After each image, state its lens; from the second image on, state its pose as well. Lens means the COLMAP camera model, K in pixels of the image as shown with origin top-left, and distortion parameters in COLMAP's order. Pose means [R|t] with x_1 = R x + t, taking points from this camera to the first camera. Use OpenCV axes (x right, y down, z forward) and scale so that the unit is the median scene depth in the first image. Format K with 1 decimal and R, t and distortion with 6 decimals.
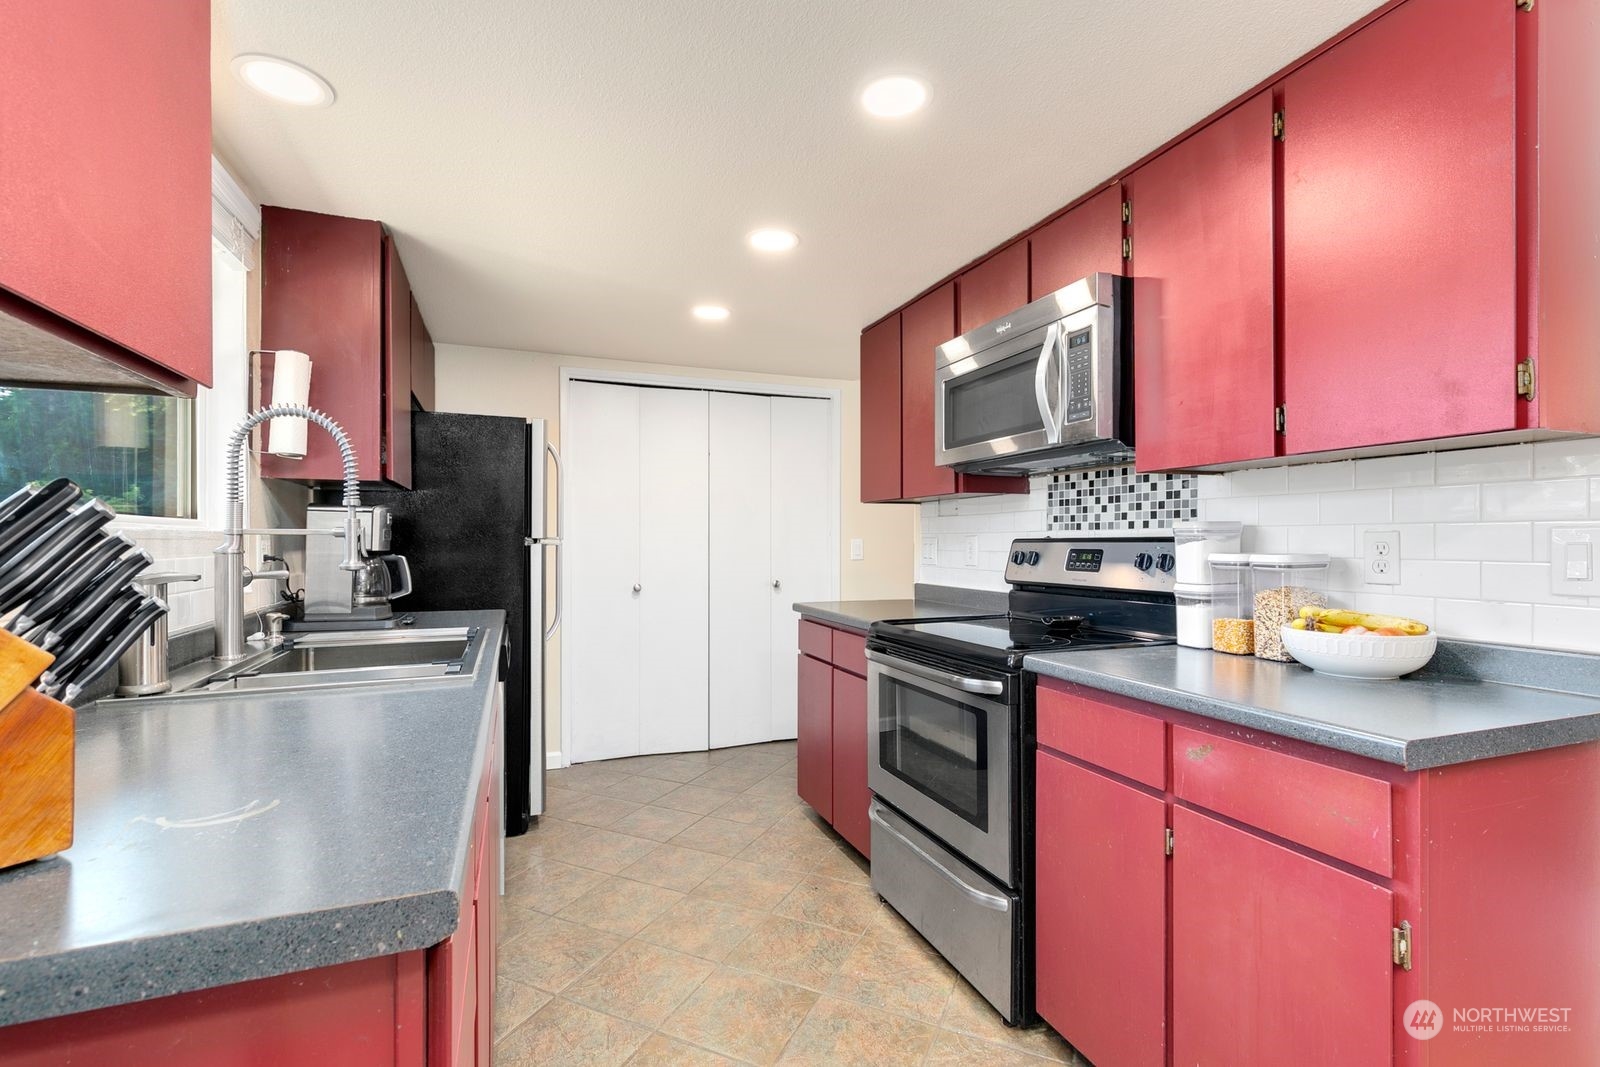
lens RADIAL K [[728.7, 0, 793.8], [0, 728.7, 541.4], [0, 0, 1]] dist [0.007147, -0.000619]
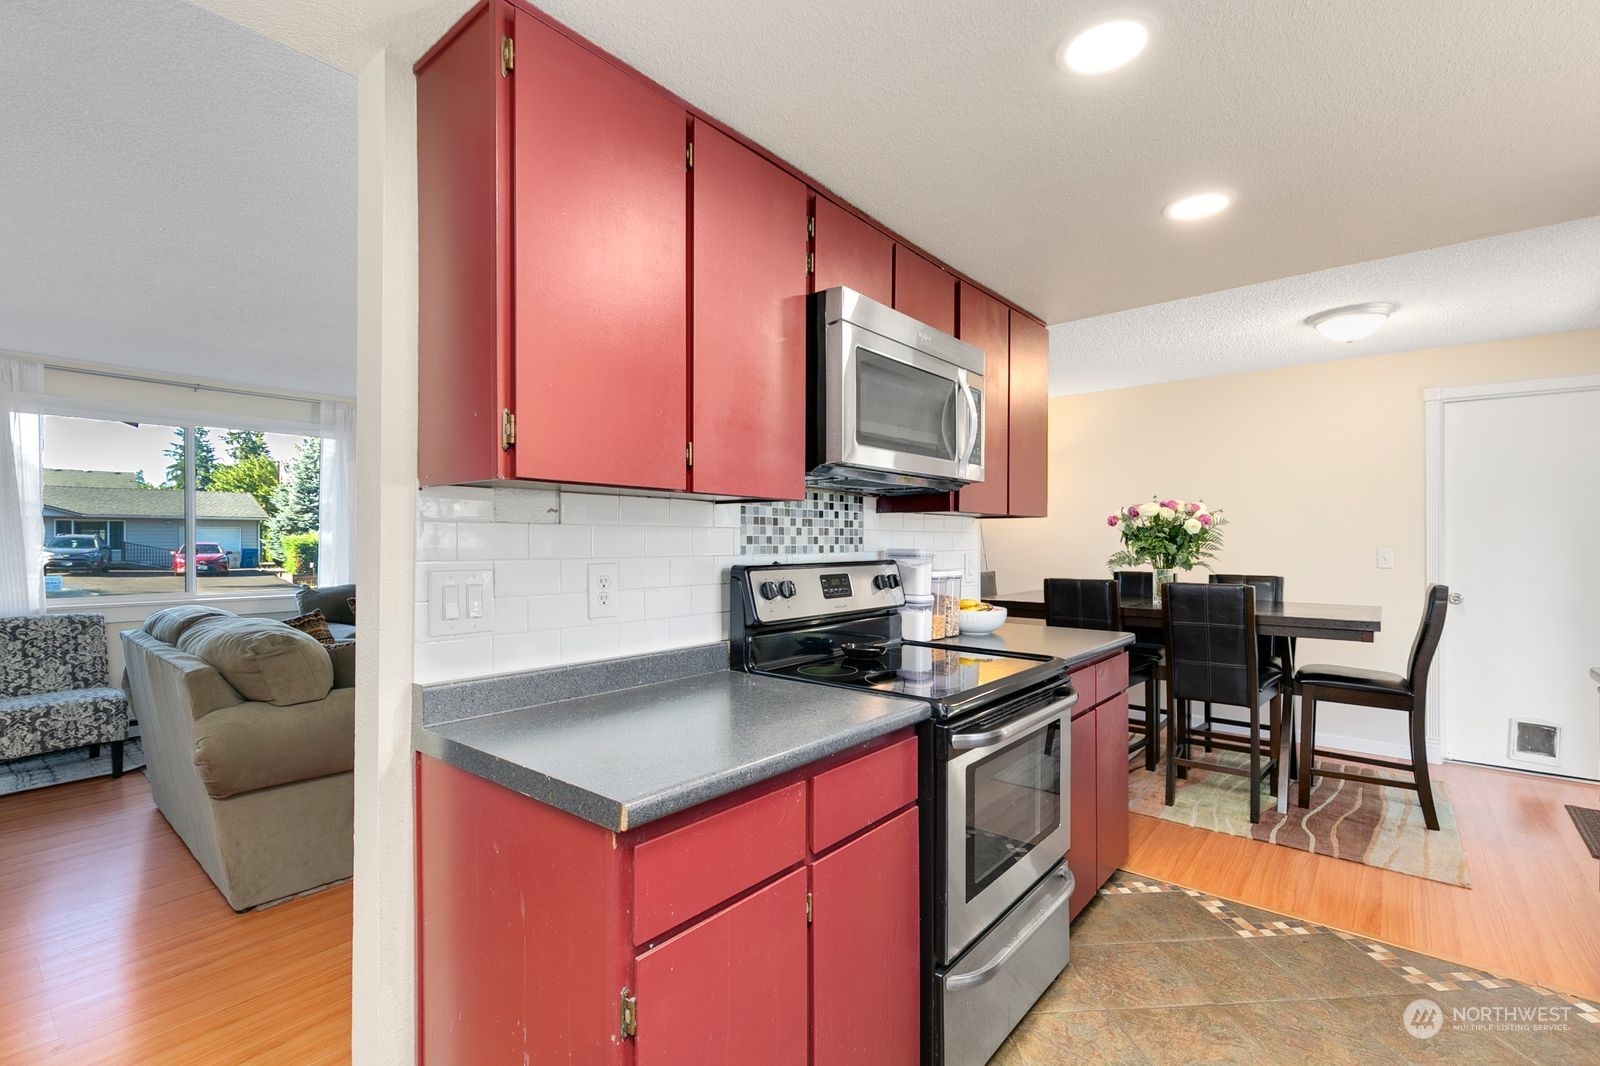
lens RADIAL K [[726.9, 0, 796.1], [0, 726.9, 539.9], [0, 0, 1]] dist [0.007025, -0.000077]
pose [[-0.494414, 0.002960, 0.869221, -0.403635], [-0.001508, 0.999990, -0.004263, -0.030461], [-0.869225, -0.003418, -0.494405, 1.498521]]
